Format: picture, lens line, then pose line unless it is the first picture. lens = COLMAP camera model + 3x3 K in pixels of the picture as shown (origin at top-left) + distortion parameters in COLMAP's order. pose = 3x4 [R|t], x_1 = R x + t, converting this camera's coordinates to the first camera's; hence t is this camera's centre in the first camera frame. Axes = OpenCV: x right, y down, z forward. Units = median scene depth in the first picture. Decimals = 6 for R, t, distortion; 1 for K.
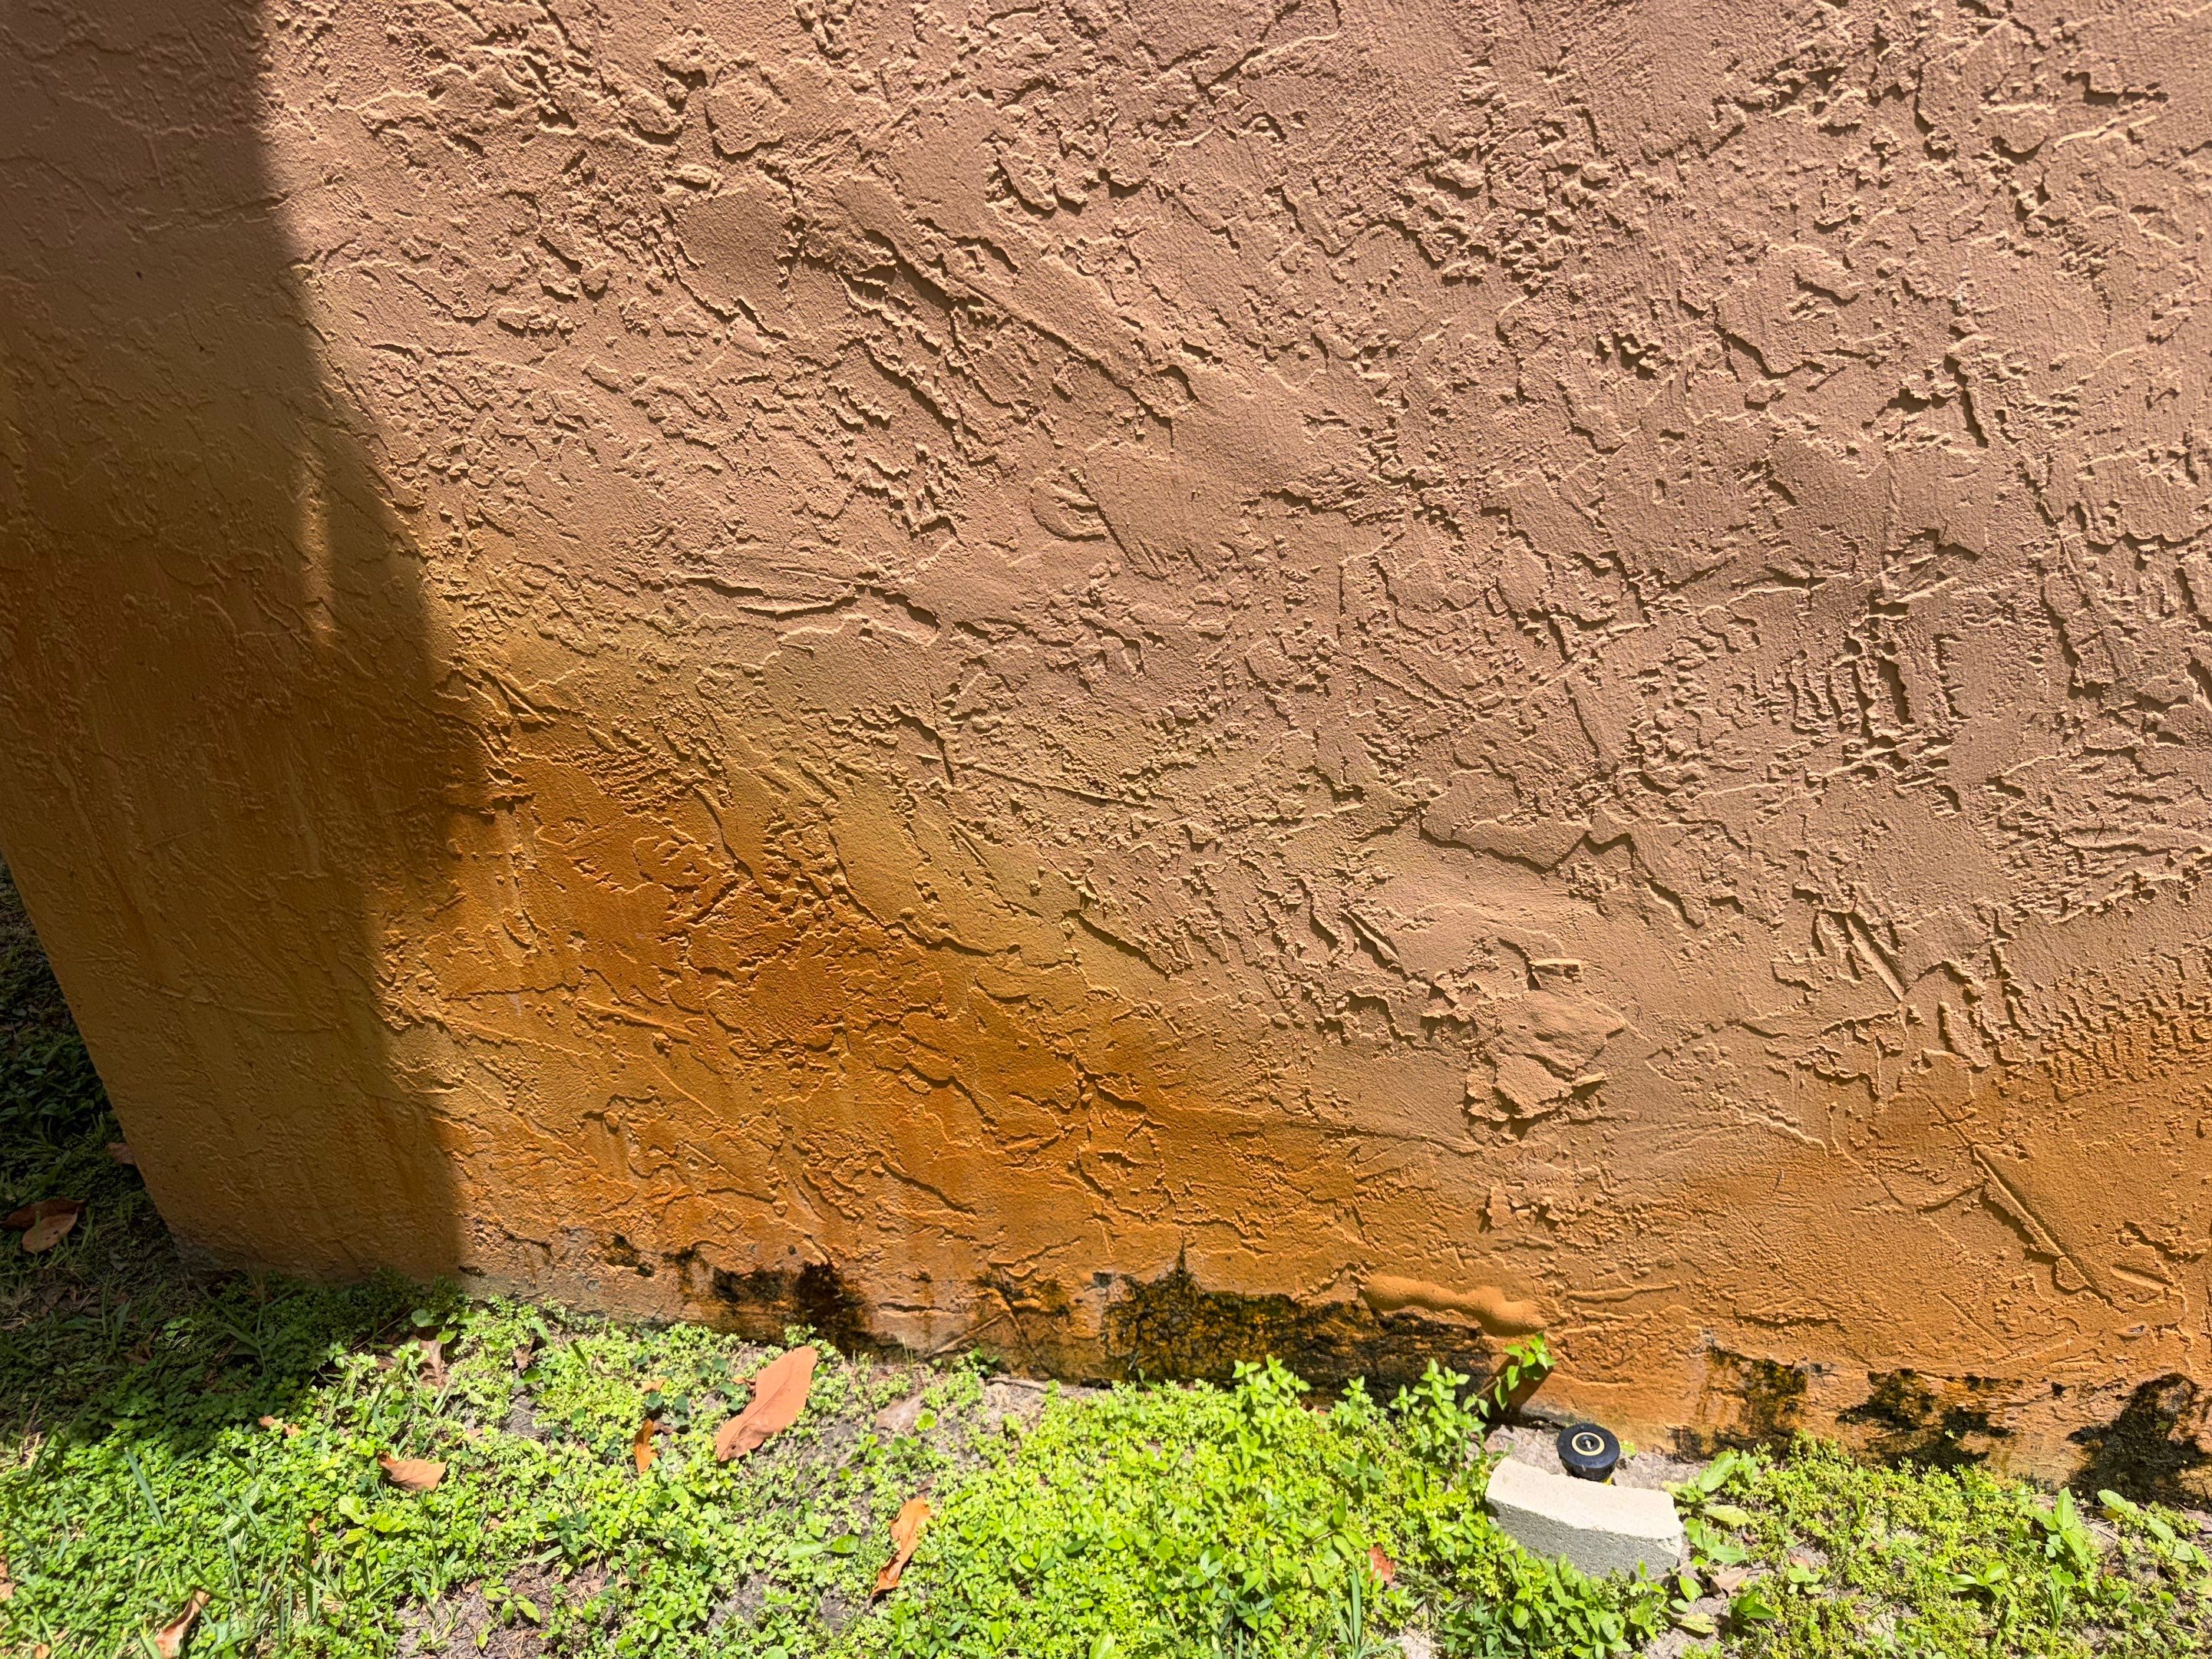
lens RADIAL K [[1527.7, 0, 1109.7], [0, 1527.7, 825.3], [0, 0, 1]] dist [0.024855, -0.027696]
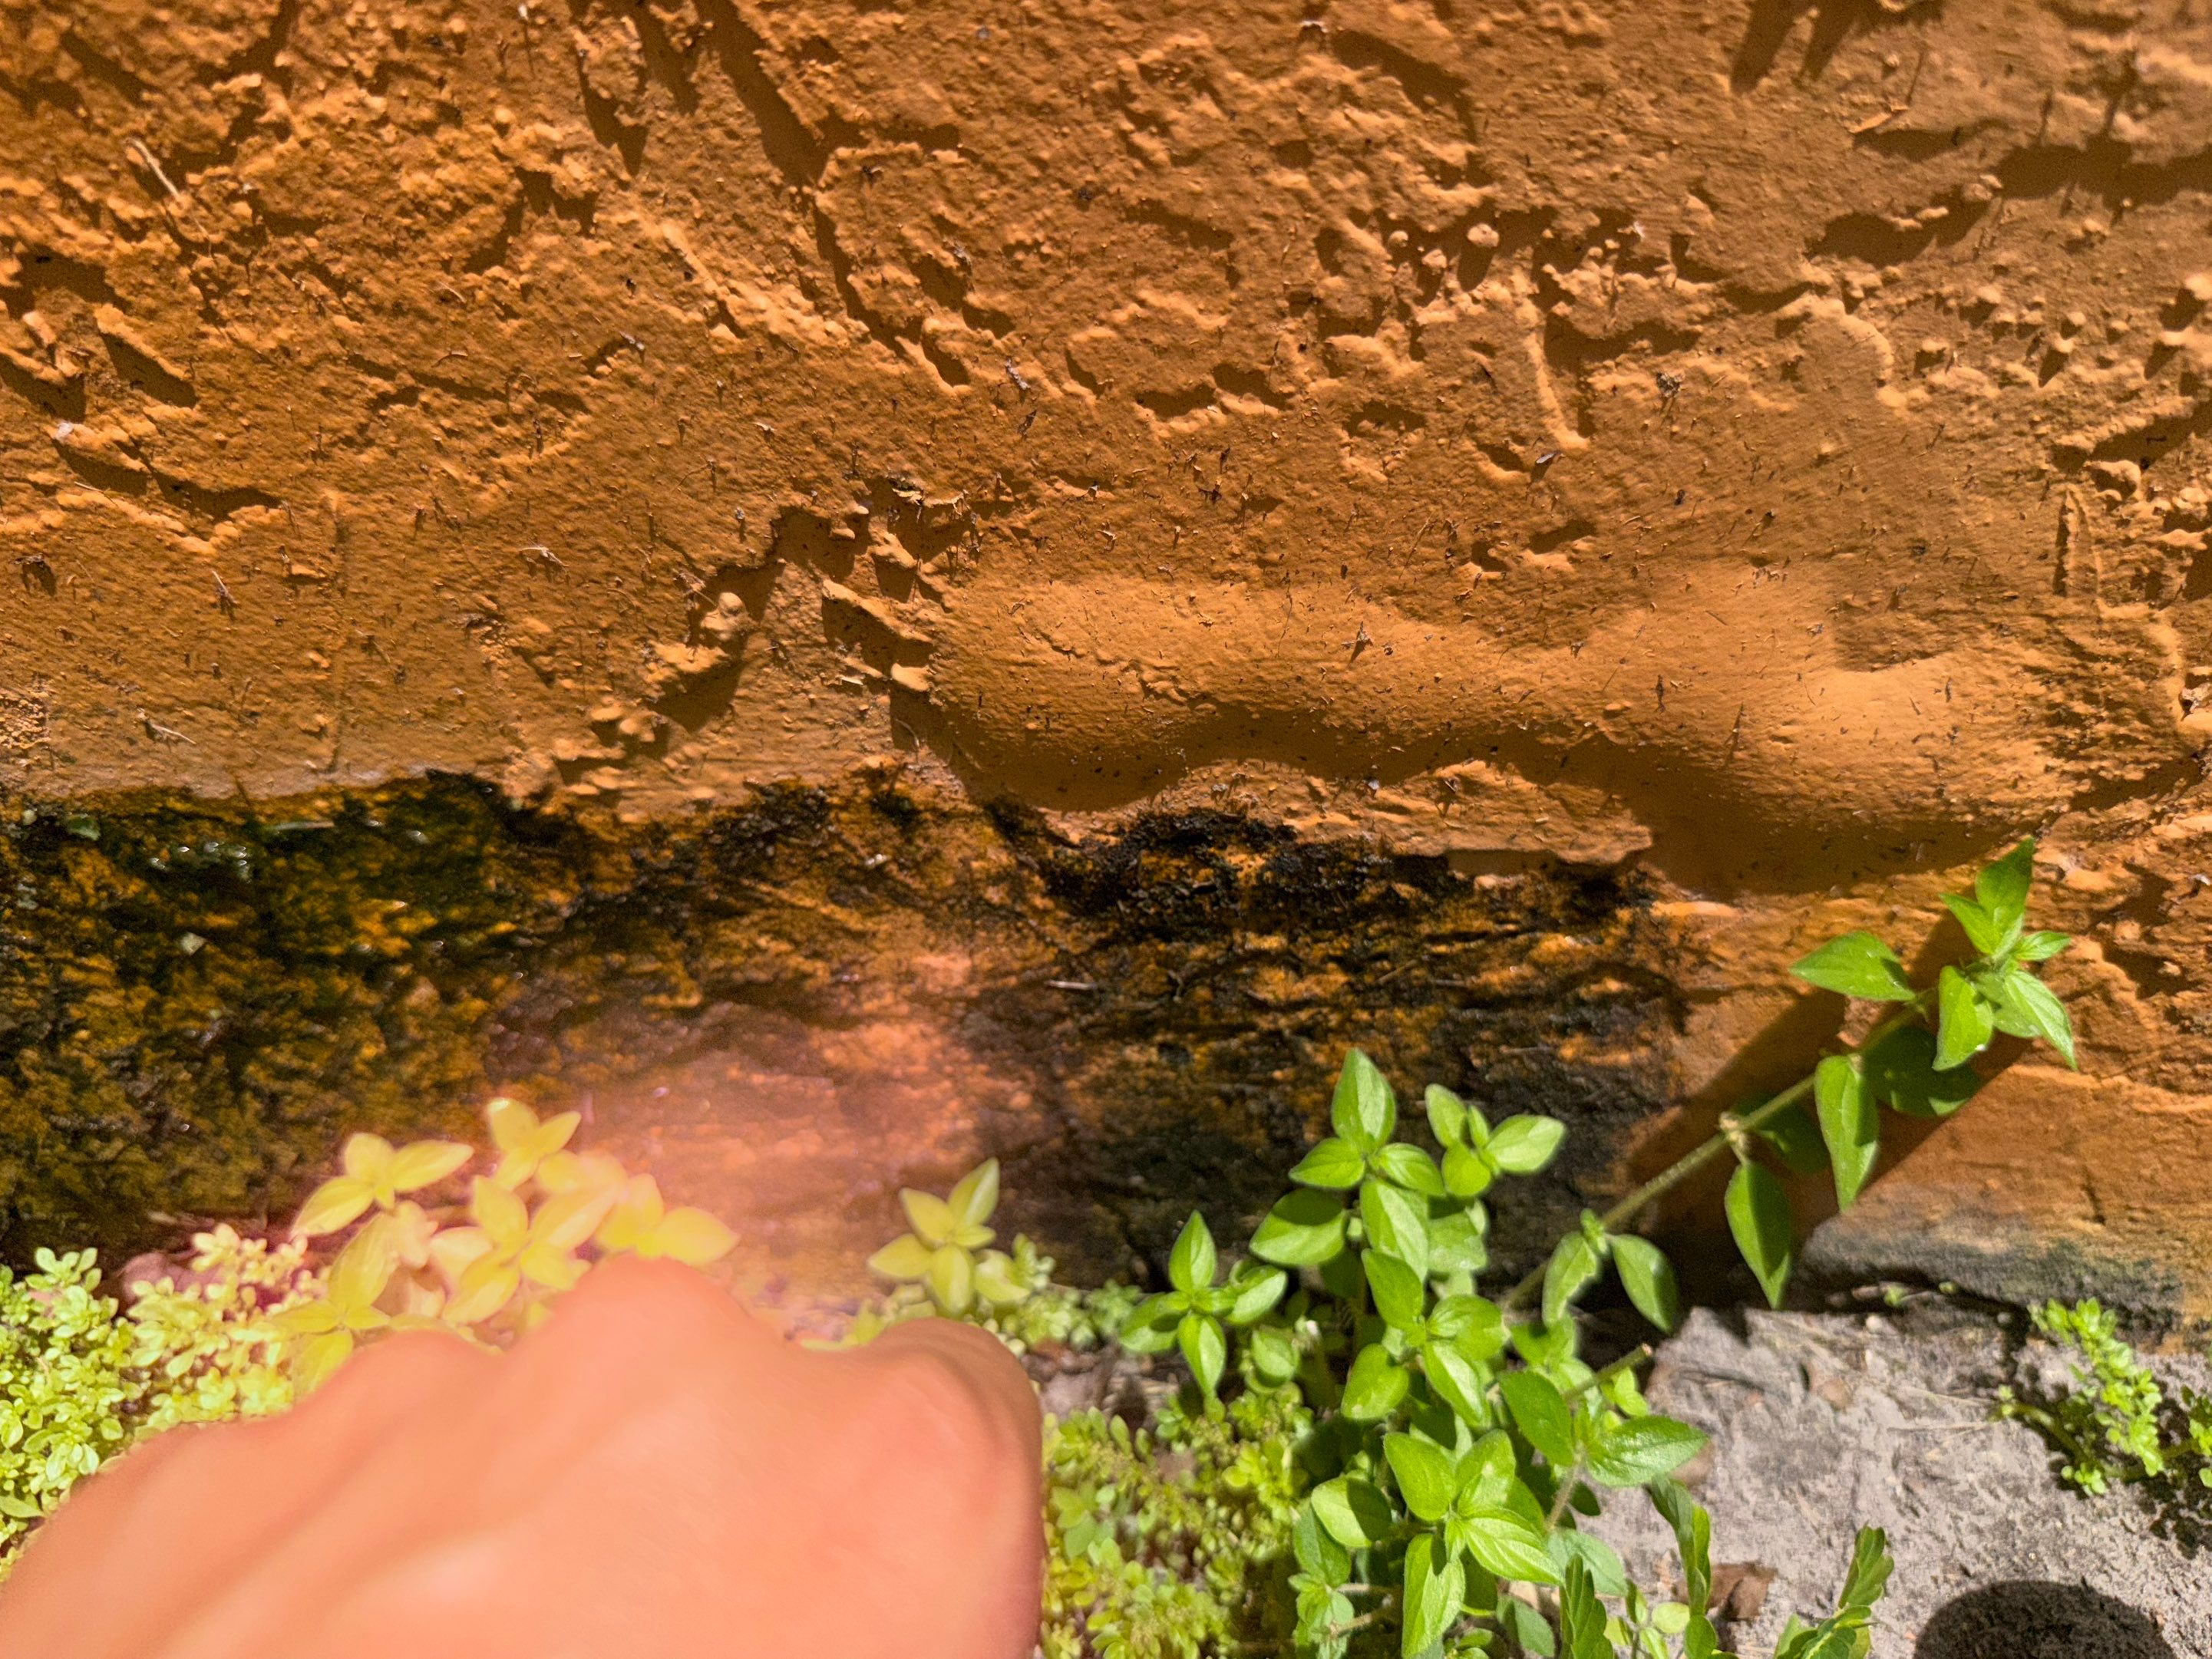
lens RADIAL K [[1527.7, 0, 1109.7], [0, 1527.7, 825.3], [0, 0, 1]] dist [0.024855, -0.027696]
pose [[0.993053, -0.084961, 0.081410, 0.171907], [0.061946, 0.965694, 0.252187, 0.279418], [-0.100043, -0.245392, 0.964248, 0.846983]]
